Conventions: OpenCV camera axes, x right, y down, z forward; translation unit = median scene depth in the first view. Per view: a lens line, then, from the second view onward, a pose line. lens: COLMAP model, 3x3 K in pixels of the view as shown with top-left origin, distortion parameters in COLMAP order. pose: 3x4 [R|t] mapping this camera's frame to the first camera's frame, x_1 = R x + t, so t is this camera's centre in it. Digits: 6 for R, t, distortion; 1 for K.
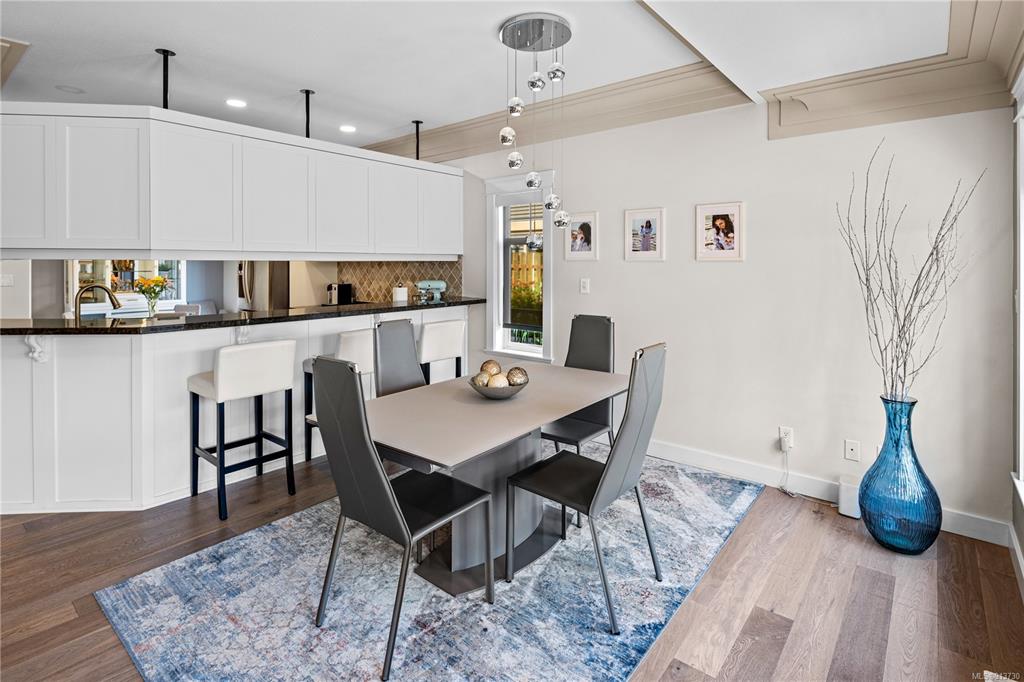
lens RADIAL K [[505.6, 0, 513.2], [0, 505.6, 267.8], [0, 0, 1]] dist [0.000964, -0.000926]
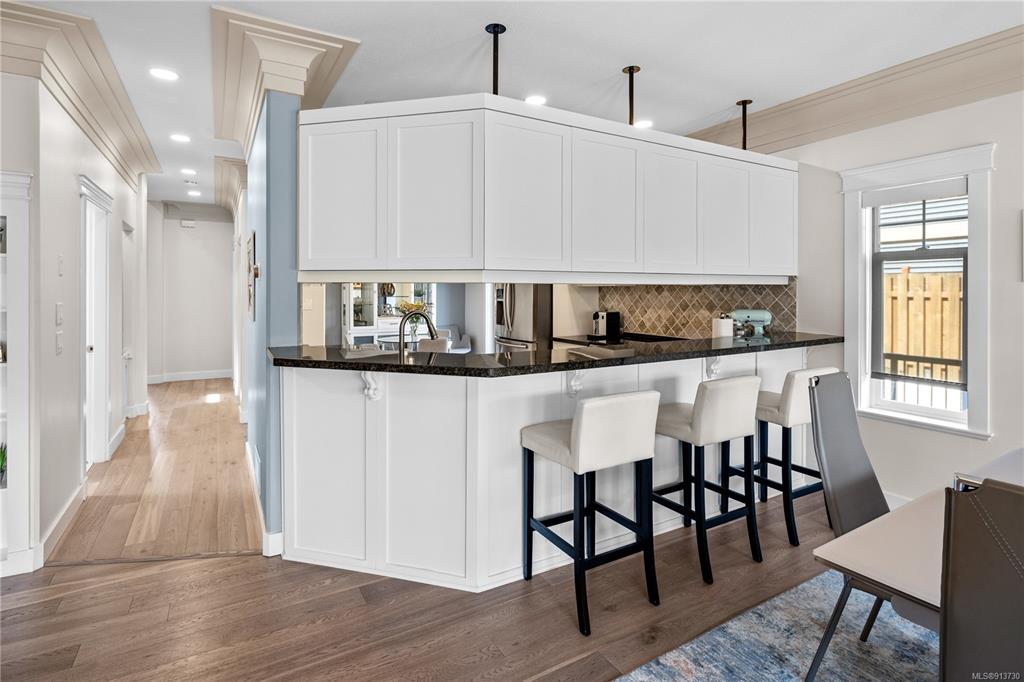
lens RADIAL K [[507.1, 0, 512.0], [0, 507.1, 292.9], [0, 0, 1]] dist [0.002115, -0.000863]
pose [[0.938677, 0.002877, -0.344786, -0.247081], [-0.003568, 0.999993, -0.001371, 0.001482], [0.344779, 0.002517, 0.938680, 0.157779]]
